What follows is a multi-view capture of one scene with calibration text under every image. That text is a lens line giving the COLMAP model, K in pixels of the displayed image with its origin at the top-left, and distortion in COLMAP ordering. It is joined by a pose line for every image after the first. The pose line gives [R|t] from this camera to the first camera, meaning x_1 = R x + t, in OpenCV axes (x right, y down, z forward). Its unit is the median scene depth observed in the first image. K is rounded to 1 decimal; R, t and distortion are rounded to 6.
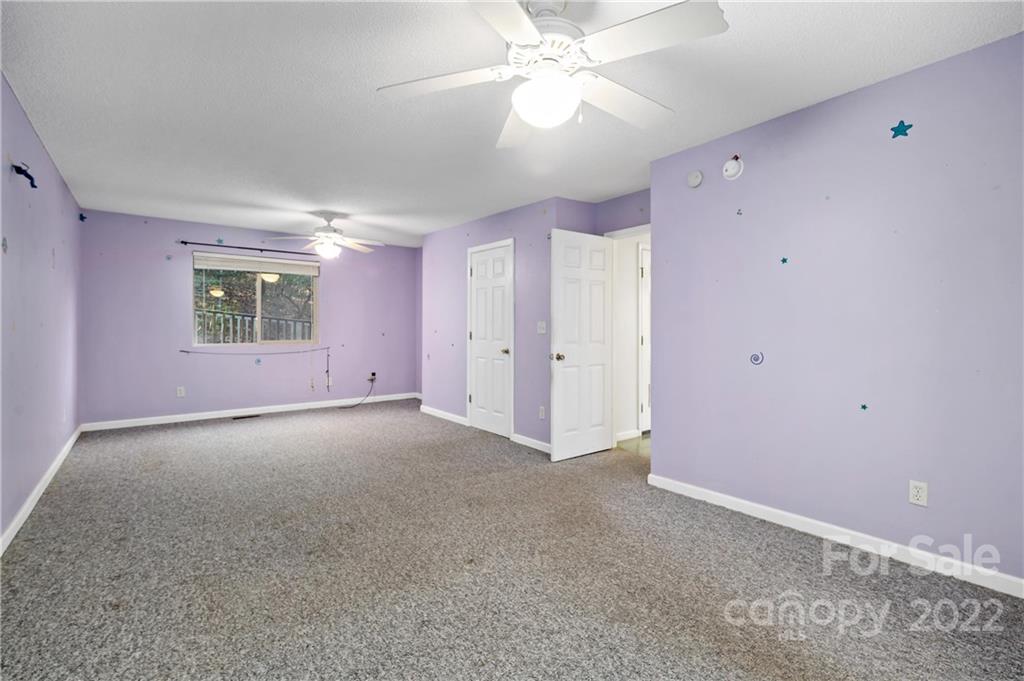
lens RADIAL K [[462.4, 0, 524.1], [0, 462.4, 325.9], [0, 0, 1]] dist [0.003116, -0.000070]
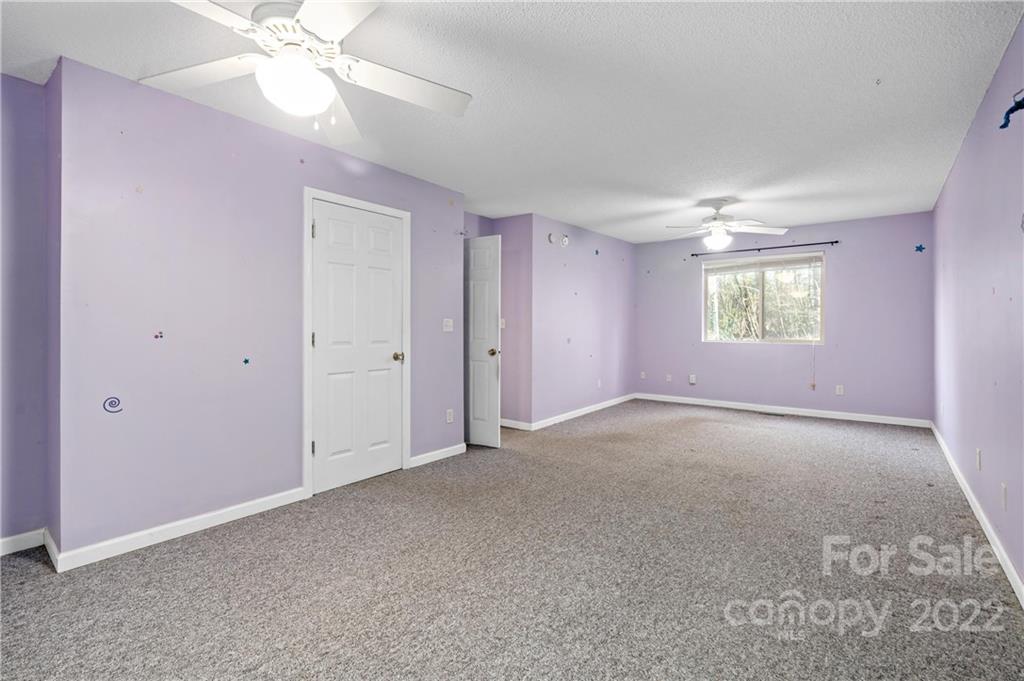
lens RADIAL K [[462.4, 0, 512.4], [0, 462.4, 333.9], [0, 0, 1]] dist [0.003116, -0.000070]
pose [[-0.218674, -0.020228, 0.975588, -1.327809], [-0.002461, 0.999793, 0.020178, 0.001874], [-0.975795, 0.002012, -0.218678, 1.587085]]
